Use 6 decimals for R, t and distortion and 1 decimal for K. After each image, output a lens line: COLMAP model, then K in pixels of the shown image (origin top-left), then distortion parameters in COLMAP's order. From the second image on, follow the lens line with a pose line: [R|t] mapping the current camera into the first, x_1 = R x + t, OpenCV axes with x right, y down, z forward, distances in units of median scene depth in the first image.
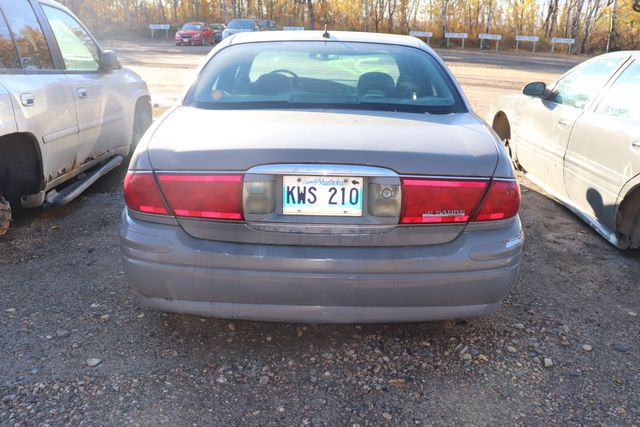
lens RADIAL K [[563.9, 0, 319.8], [0, 563.9, 206.8], [0, 0, 1]] dist [-0.171944, 0.180845]
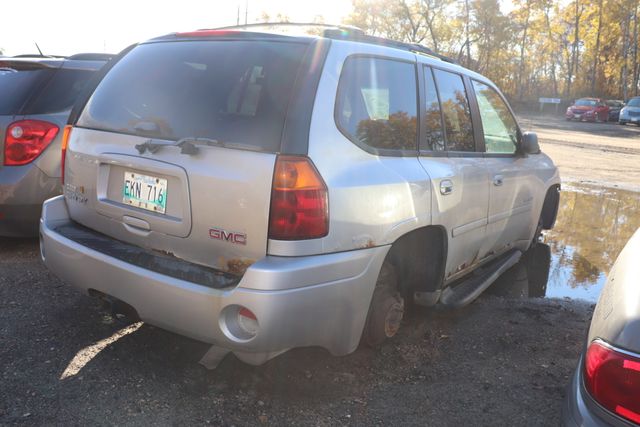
lens RADIAL K [[563.9, 0, 319.8], [0, 563.9, 206.8], [0, 0, 1]] dist [-0.171944, 0.180845]
pose [[0.792669, 0.130974, -0.595418, -0.117216], [-0.203133, 0.977583, -0.055389, -0.054938], [0.574816, 0.164855, 0.801505, 0.127818]]
